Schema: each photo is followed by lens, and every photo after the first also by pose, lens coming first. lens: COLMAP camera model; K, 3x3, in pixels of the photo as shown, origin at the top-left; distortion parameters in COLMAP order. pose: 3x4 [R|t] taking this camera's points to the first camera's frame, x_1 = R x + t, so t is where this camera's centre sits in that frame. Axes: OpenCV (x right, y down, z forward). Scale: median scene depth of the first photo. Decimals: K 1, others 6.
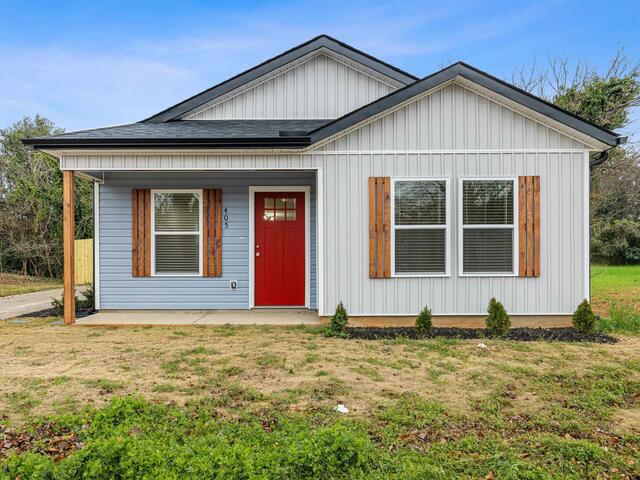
lens RADIAL K [[451.5, 0, 319.8], [0, 451.5, 241.0], [0, 0, 1]] dist [-0.010902, -0.000933]
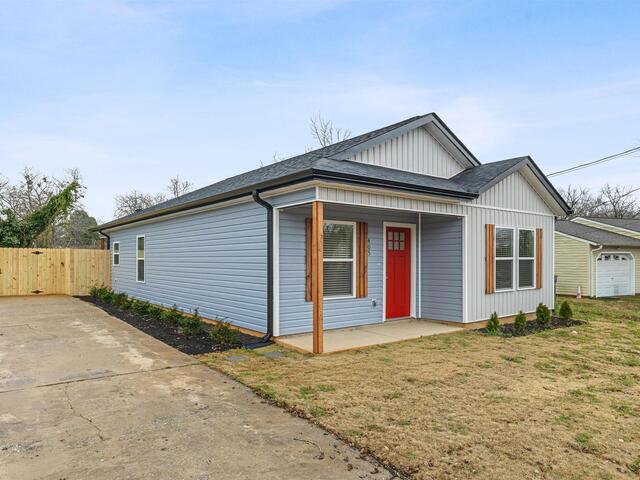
lens RADIAL K [[374.6, 0, 319.7], [0, 374.6, 241.3], [0, 0, 1]] dist [0.002827, -0.000216]
pose [[0.826371, 0.031162, 0.562263, -0.878318], [-0.019286, 0.999448, -0.027045, -0.037706], [-0.562796, 0.011505, 0.826516, 0.261311]]
